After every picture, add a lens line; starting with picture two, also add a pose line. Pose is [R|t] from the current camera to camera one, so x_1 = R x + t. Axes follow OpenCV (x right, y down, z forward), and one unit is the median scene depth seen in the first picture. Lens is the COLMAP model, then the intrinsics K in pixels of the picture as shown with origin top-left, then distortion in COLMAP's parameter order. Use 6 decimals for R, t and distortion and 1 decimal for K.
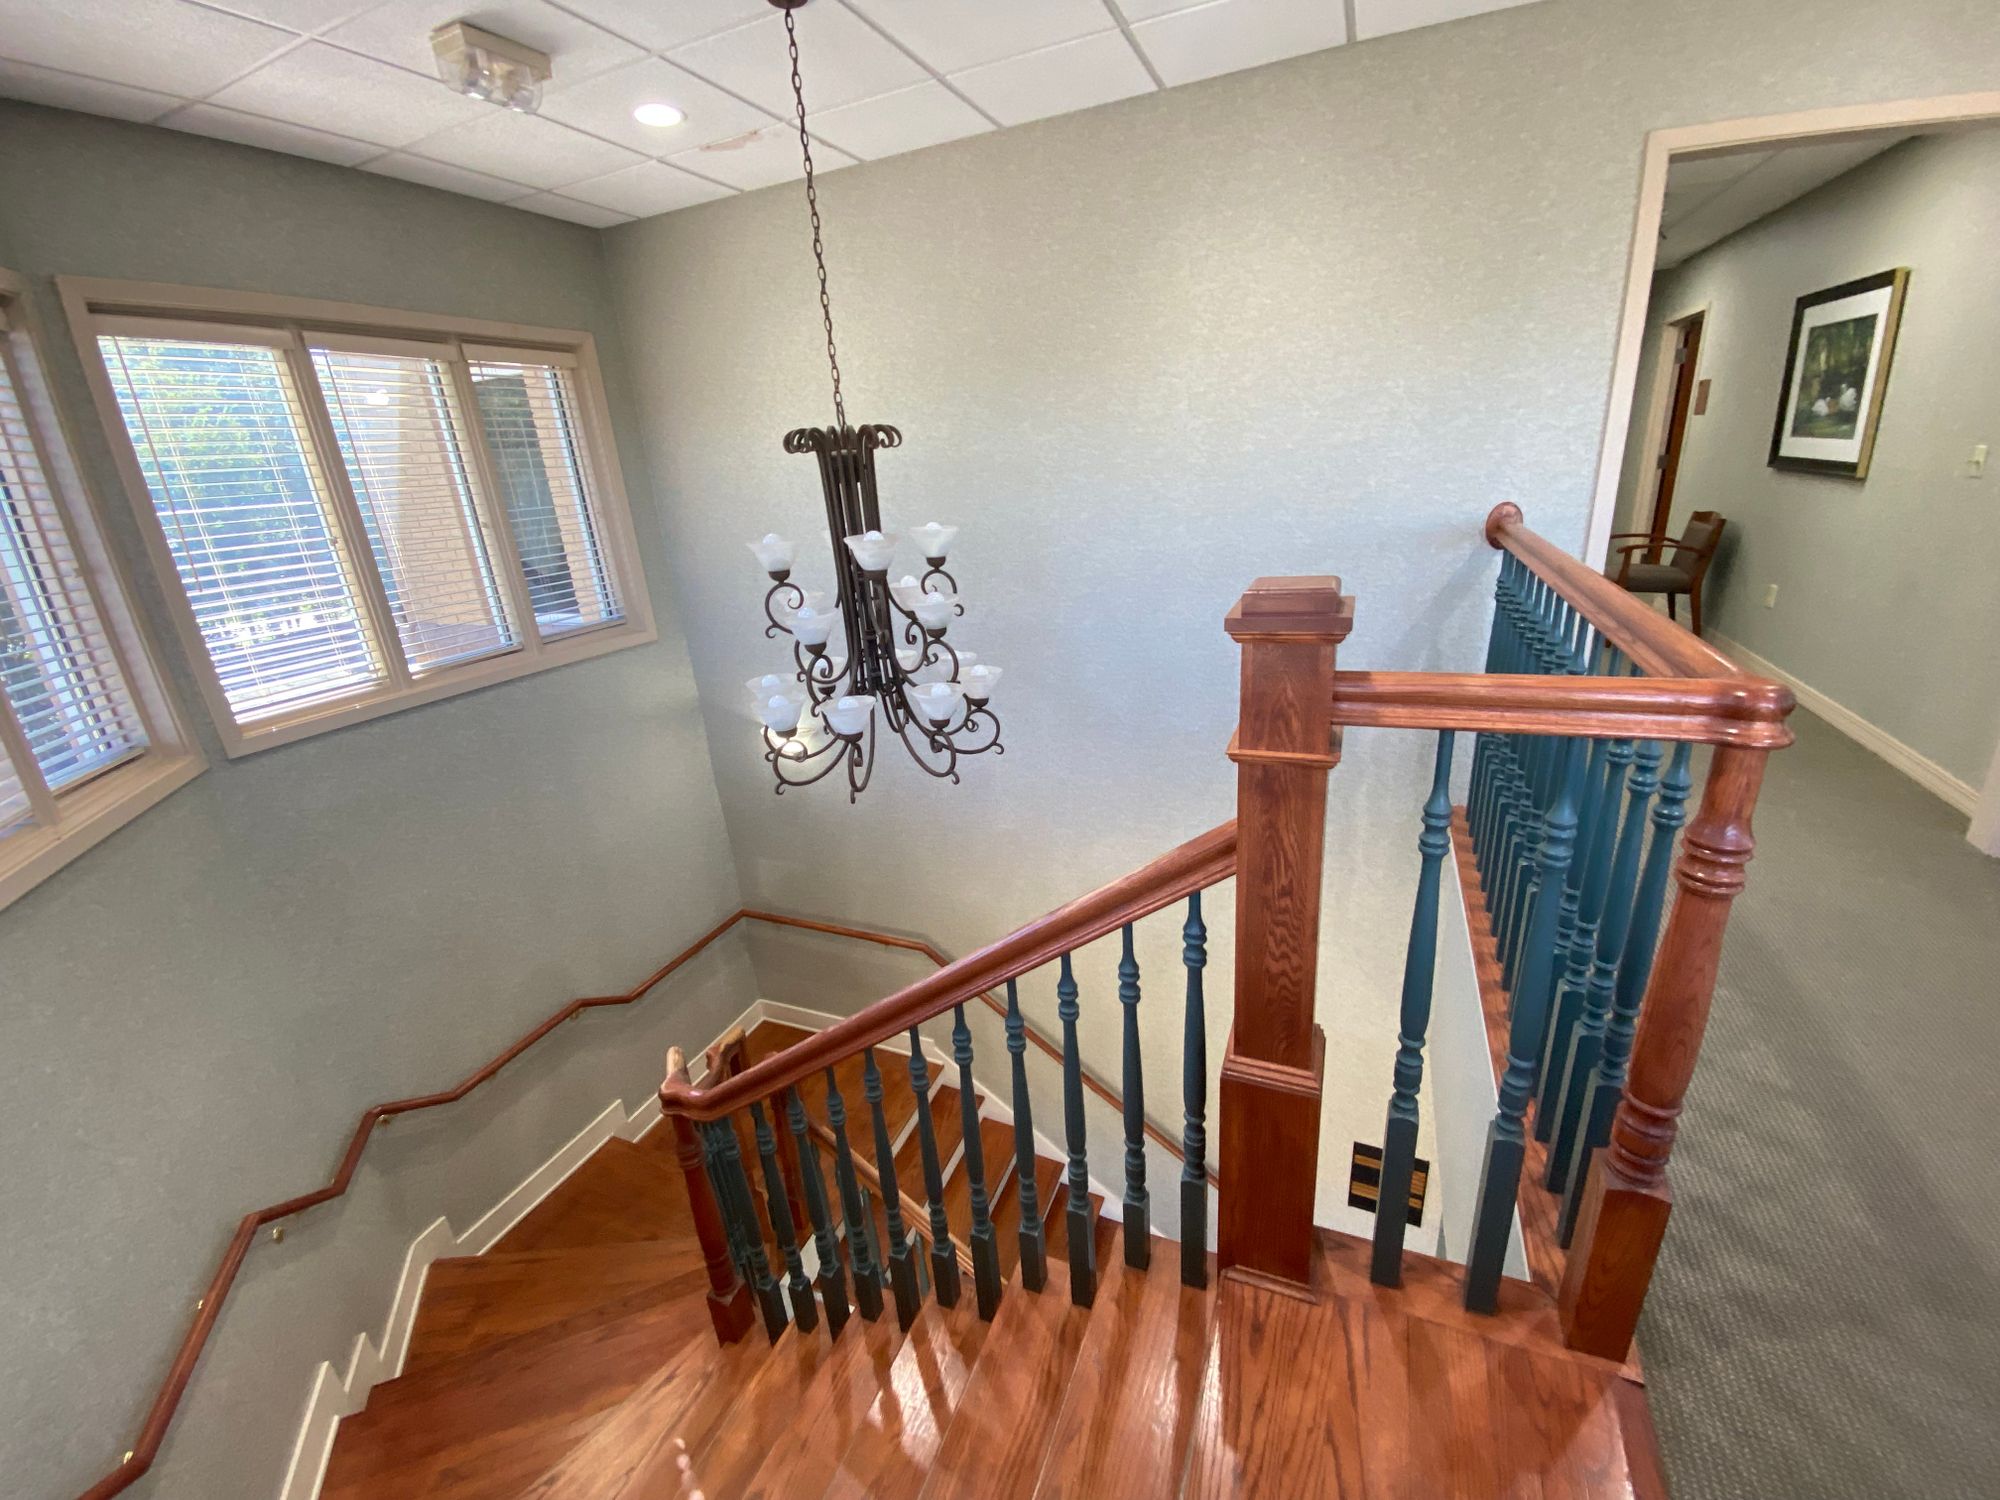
lens RADIAL K [[816.8, 0, 1008.8], [0, 816.8, 753.0], [0, 0, 1]] dist [0.002326, -0.014333]
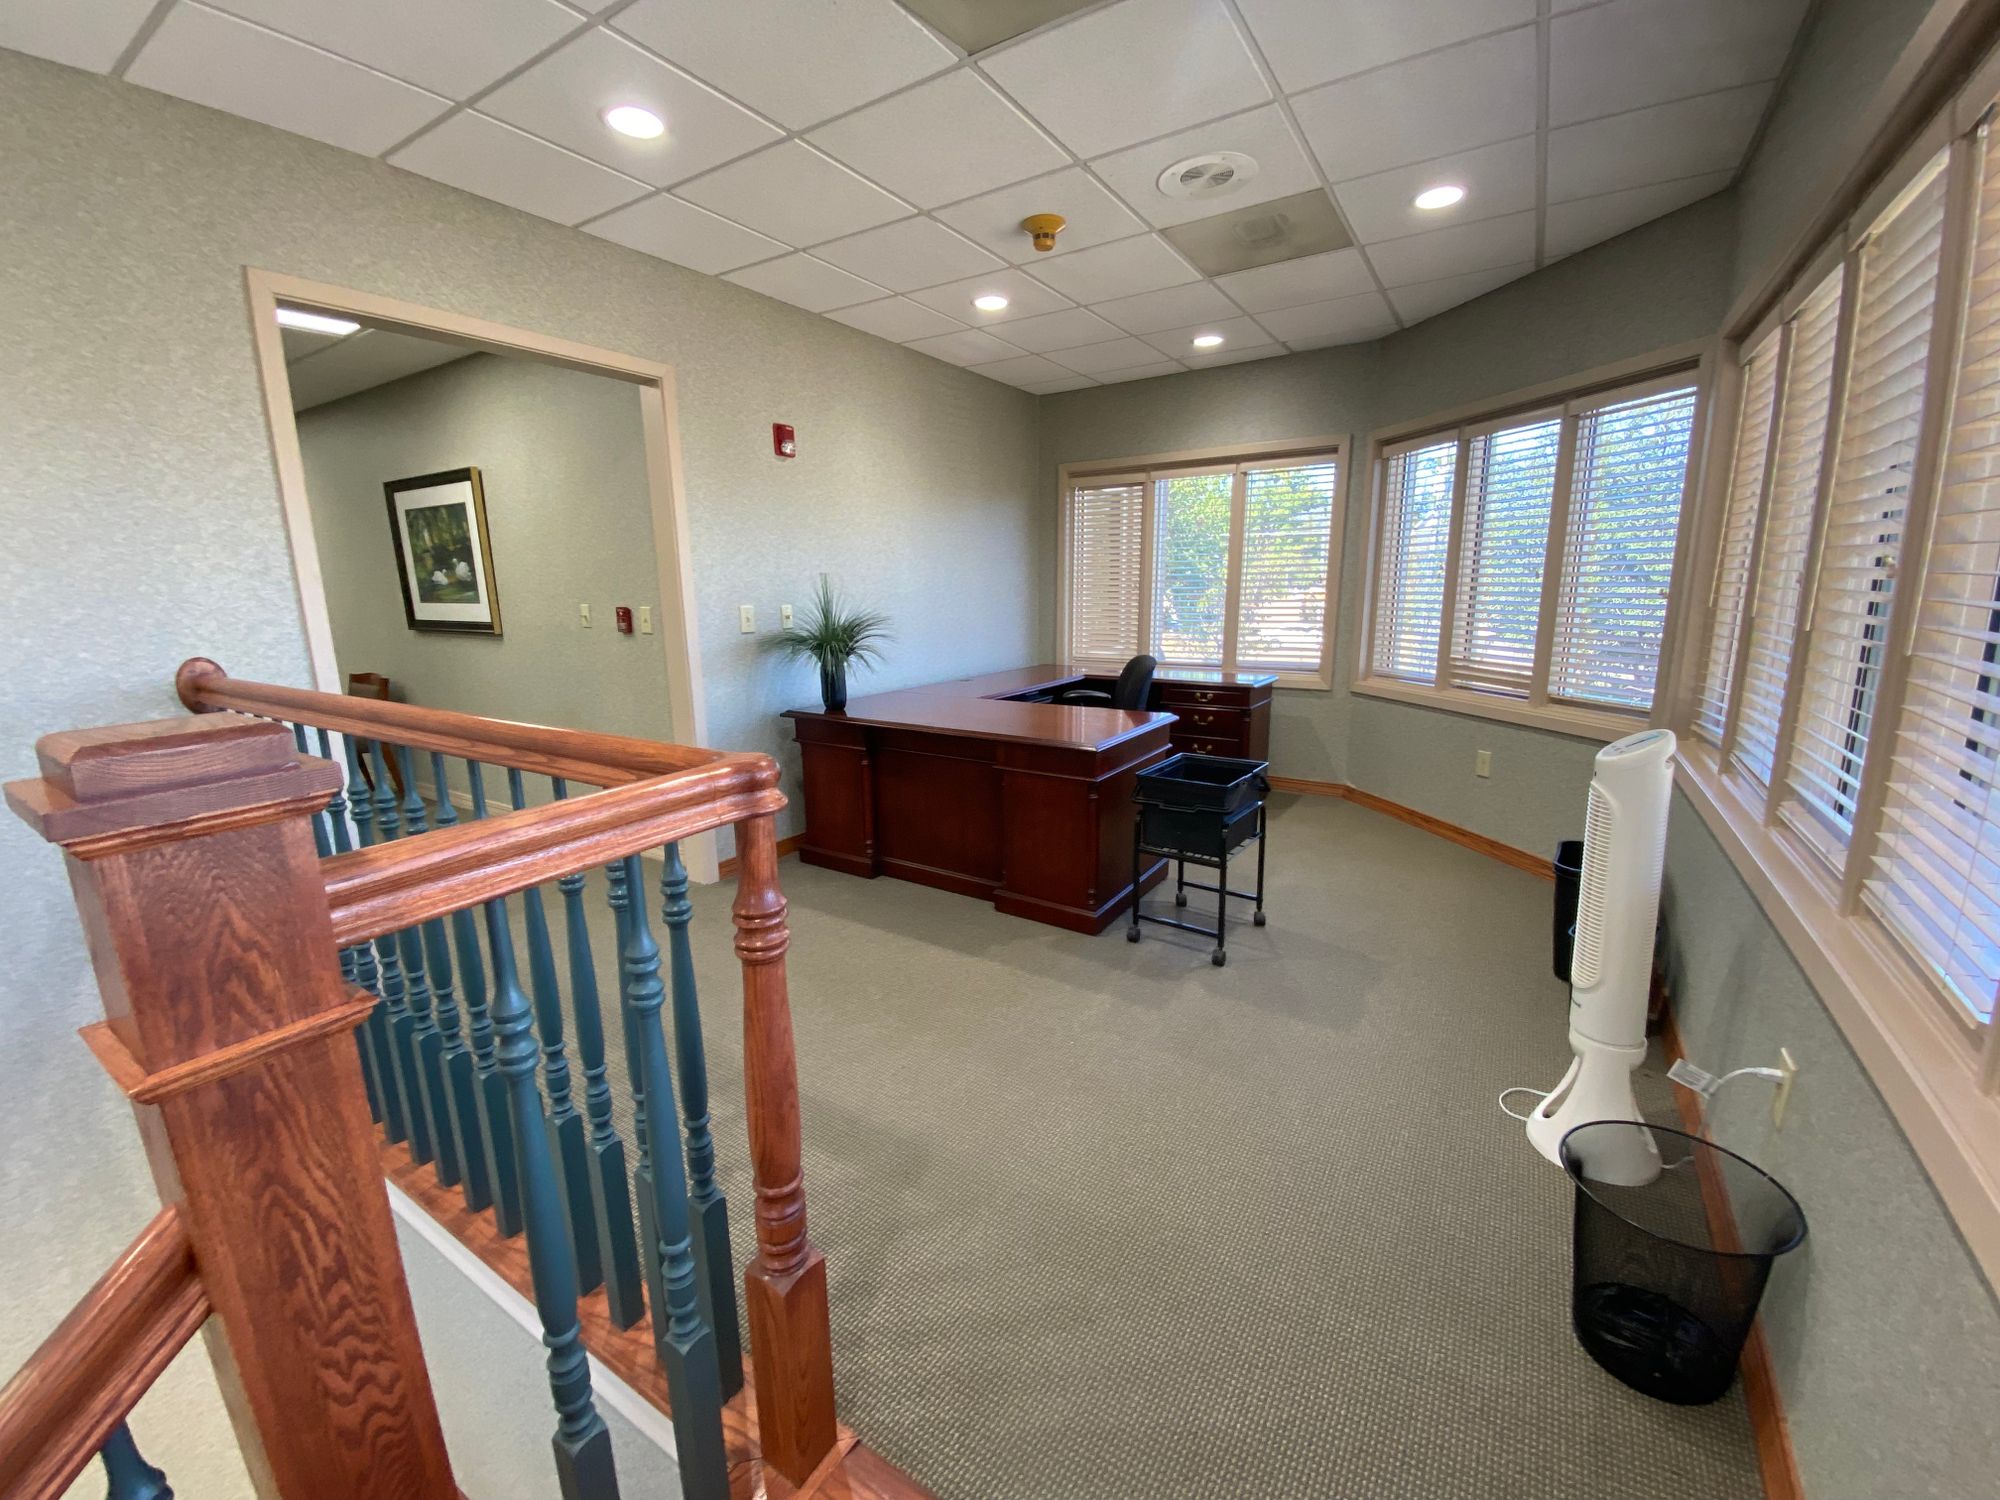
lens RADIAL K [[807.1, 0, 988.6], [0, 807.1, 749.3], [0, 0, 1]] dist [0.009877, -0.016170]
pose [[0.170526, -0.131311, 0.976565, -0.032438], [0.334814, 0.939834, 0.067908, -0.025874], [-0.926726, 0.315388, 0.204231, 0.198198]]
